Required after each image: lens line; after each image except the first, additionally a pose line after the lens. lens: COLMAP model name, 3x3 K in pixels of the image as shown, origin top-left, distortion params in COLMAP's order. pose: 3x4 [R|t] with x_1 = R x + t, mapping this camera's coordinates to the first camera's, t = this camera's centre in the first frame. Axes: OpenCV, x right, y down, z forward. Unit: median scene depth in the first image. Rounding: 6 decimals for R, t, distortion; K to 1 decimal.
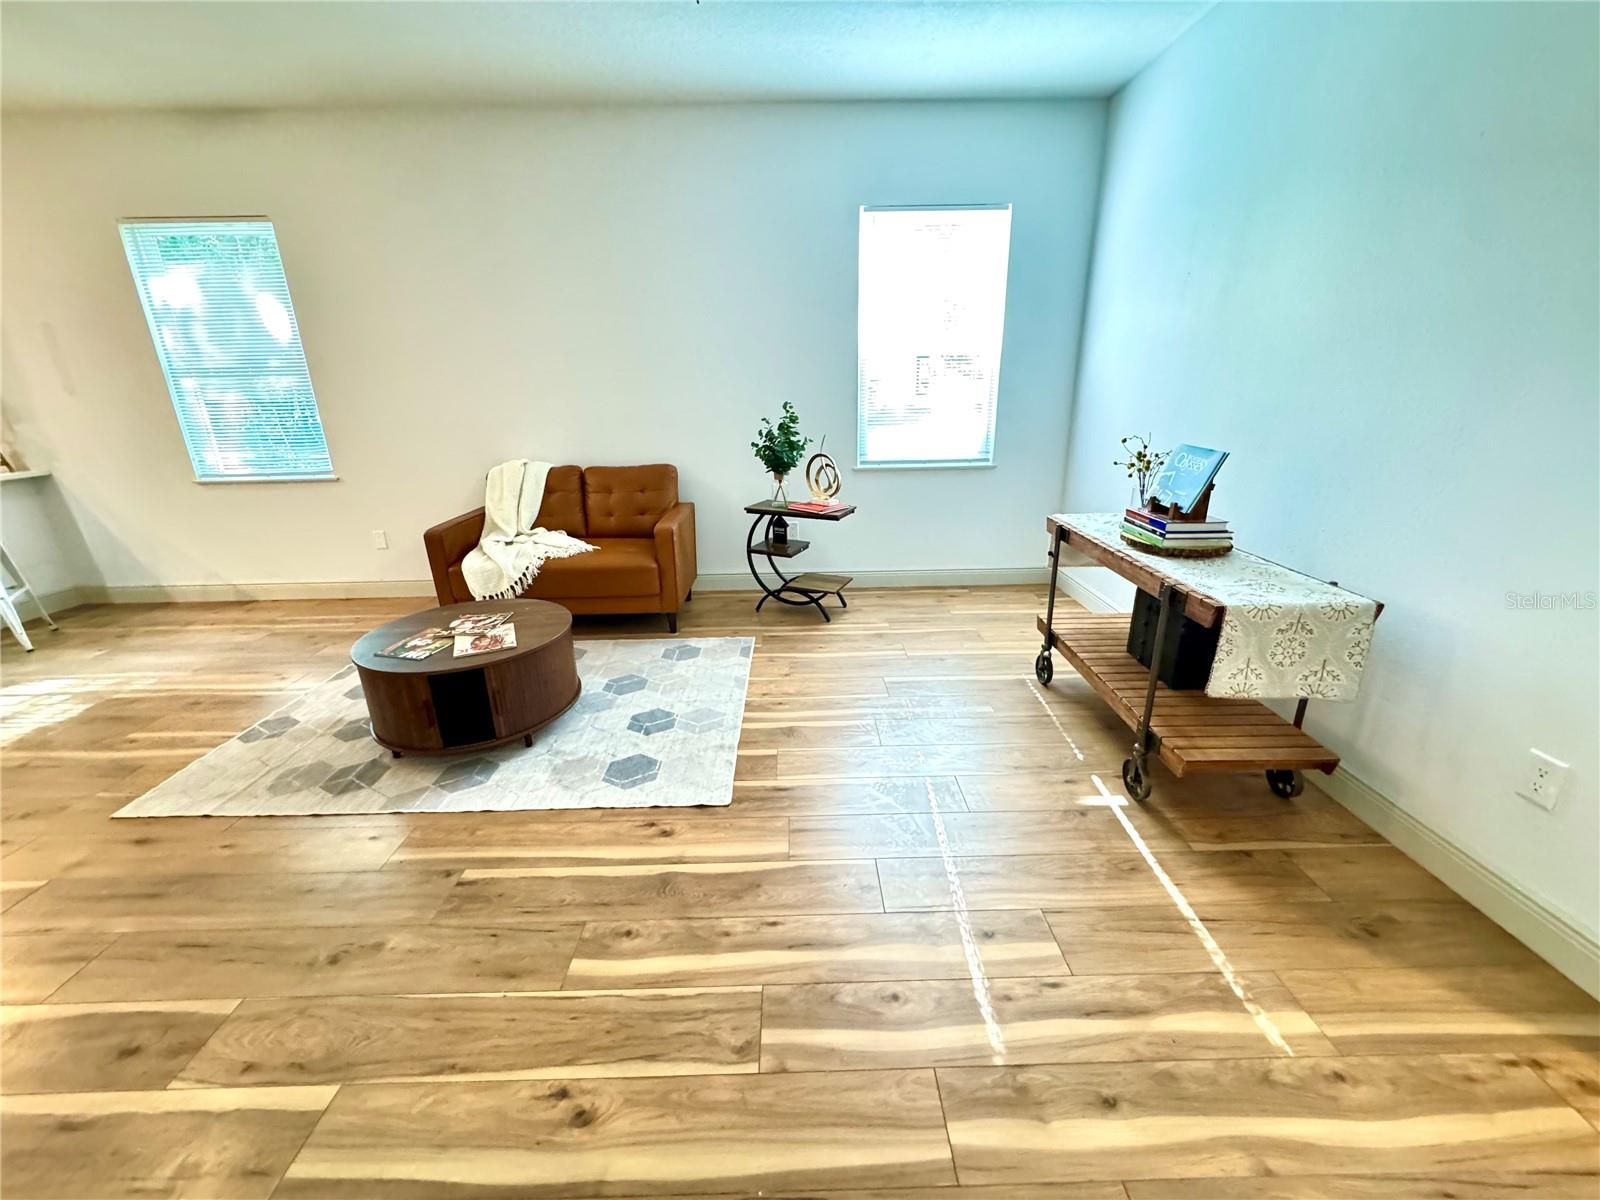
lens RADIAL K [[639.0, 0, 800.0], [0, 639.0, 600.0], [0, 0, 1]] dist [0.000174, 0.000028]
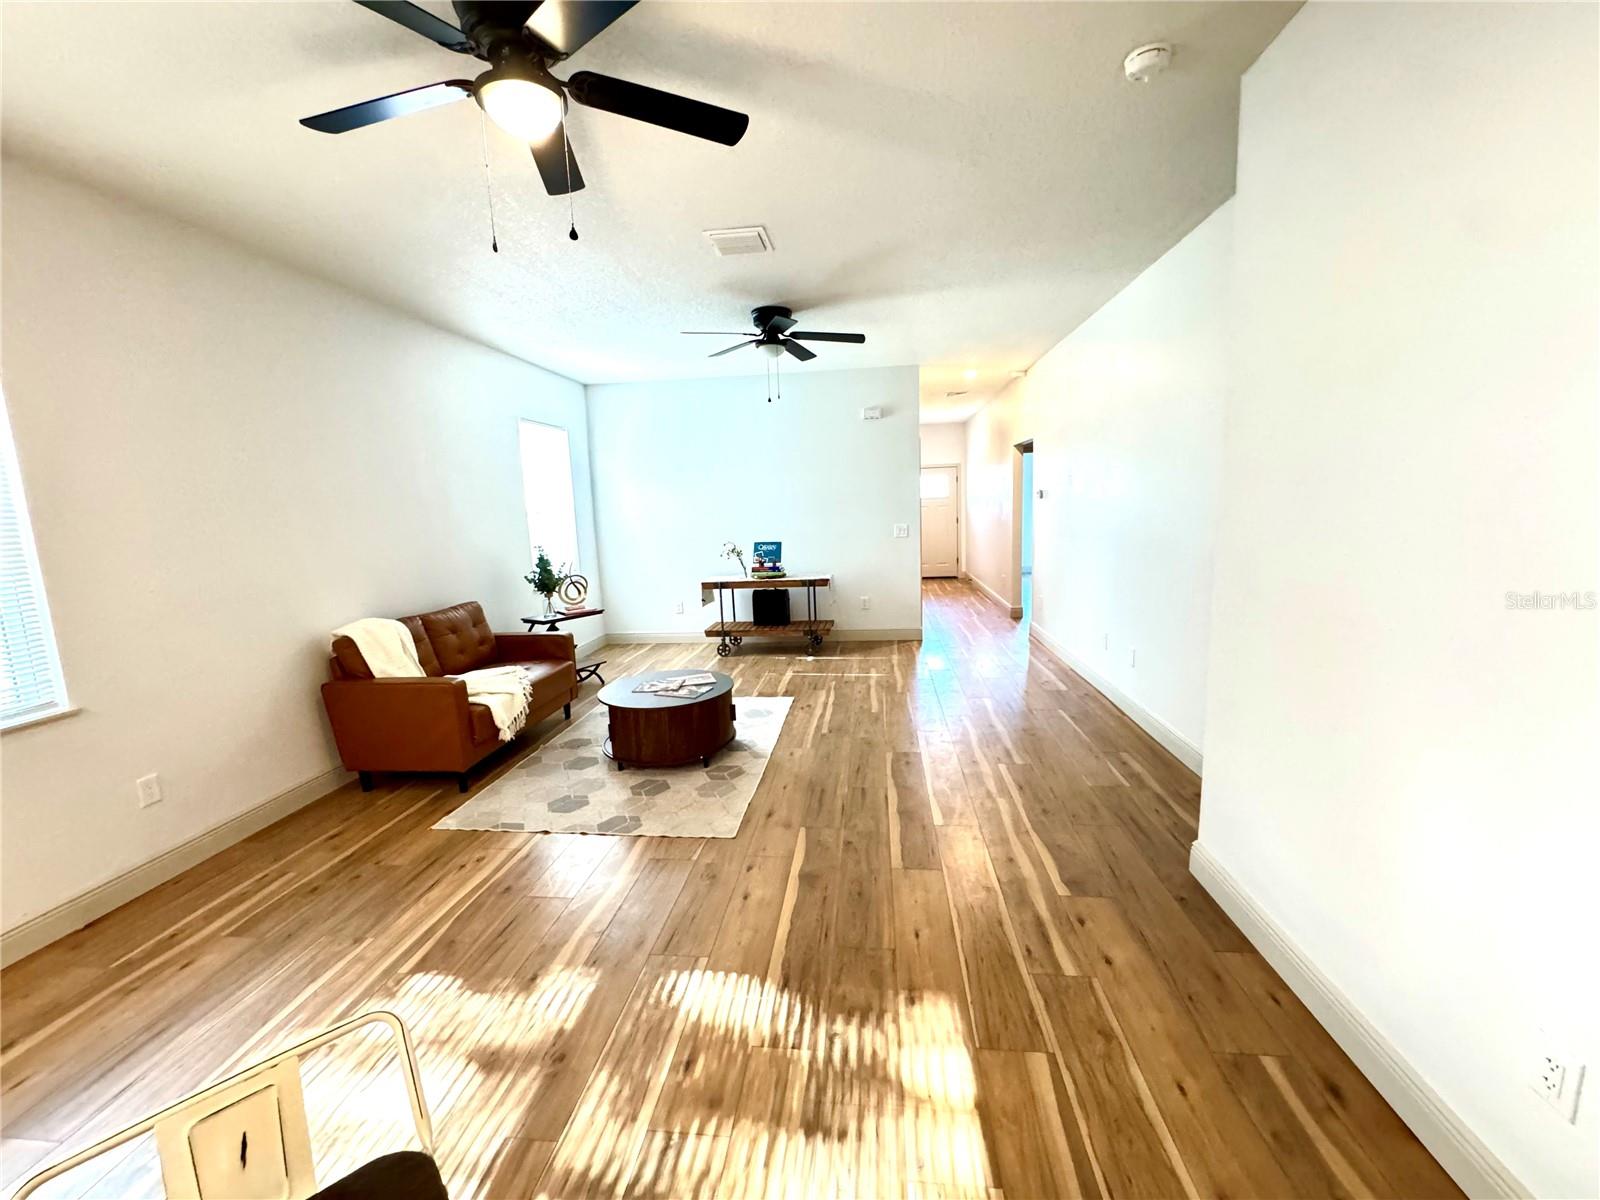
lens RADIAL K [[640.2, 0, 800.0], [0, 640.2, 600.0], [0, 0, 1]] dist [0.000031, -0.000227]
pose [[0.127379, -0.136538, 0.982411, -1.406659], [0.350409, 0.932804, 0.084209, -0.117217], [-0.927894, 0.333519, 0.166664, 0.290509]]
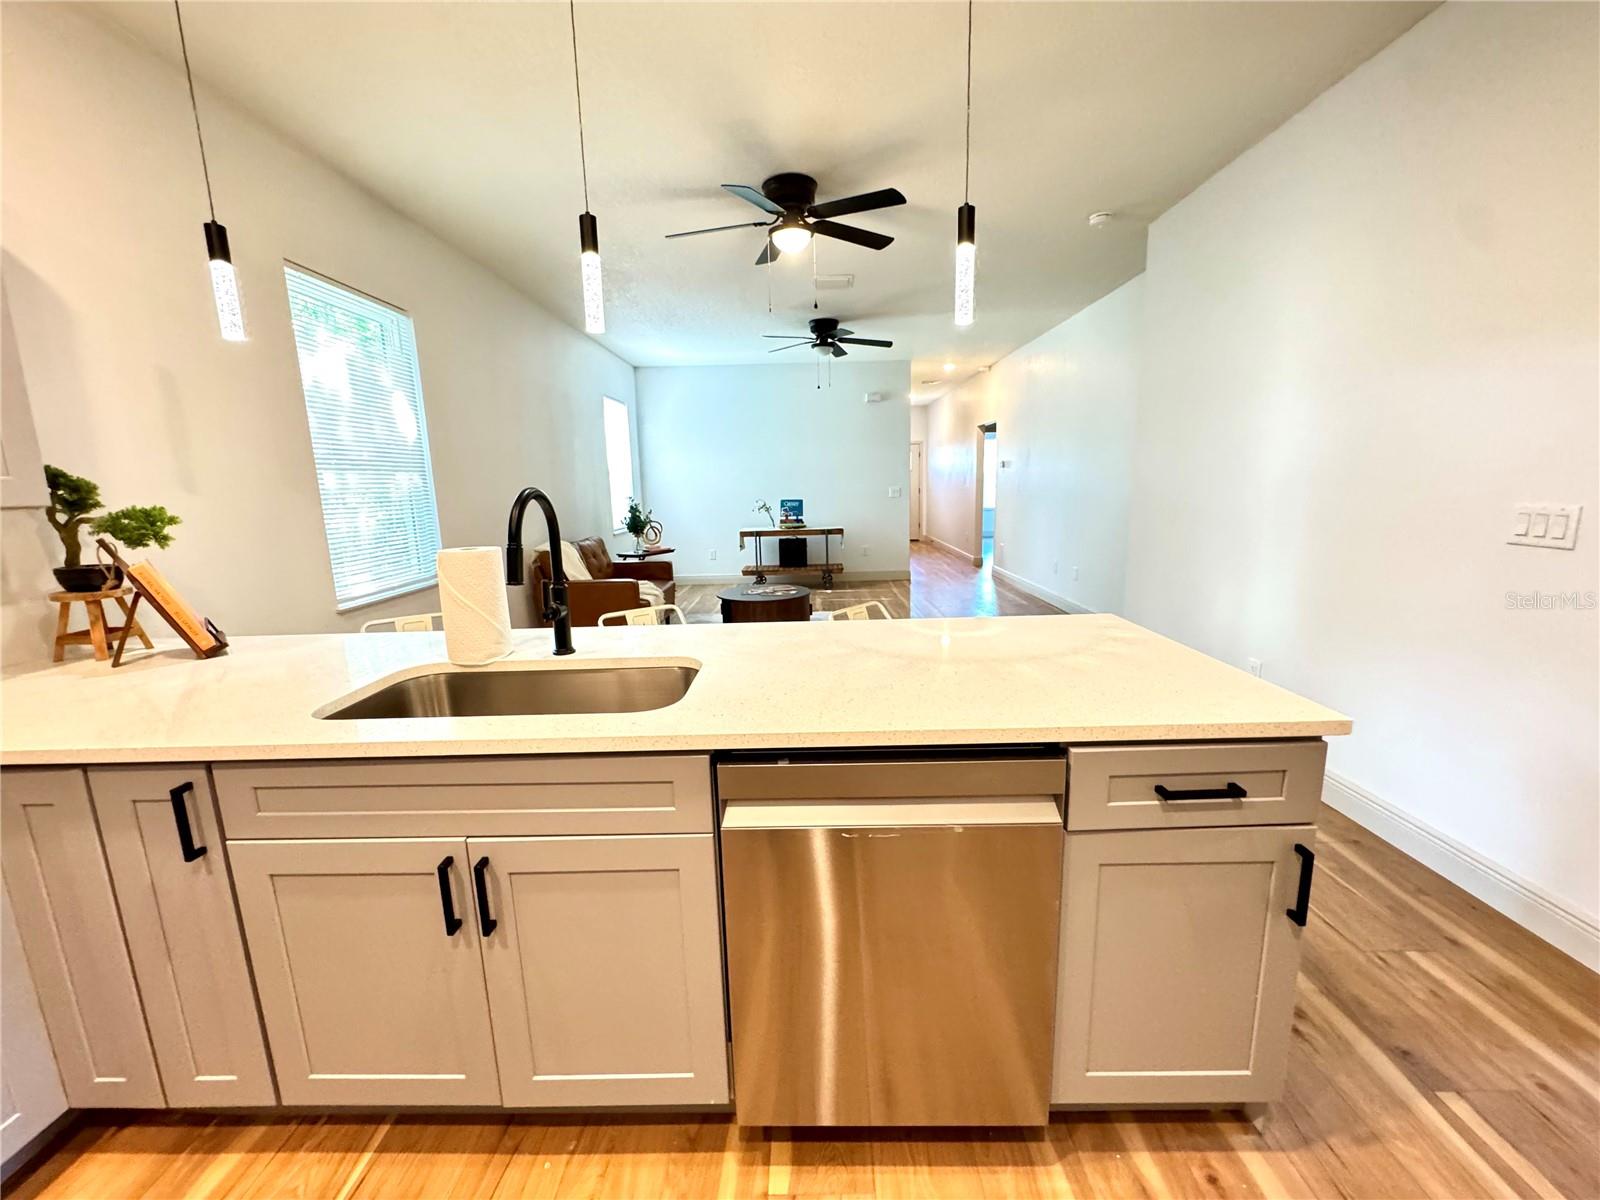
lens RADIAL K [[639.0, 0, 800.0], [0, 639.0, 600.0], [0, 0, 1]] dist [0.000174, 0.000028]
pose [[0.026902, -0.168923, 0.985262, -1.899253], [0.341655, 0.927819, 0.149745, -0.148707], [-0.939440, 0.332591, 0.082674, 0.526620]]
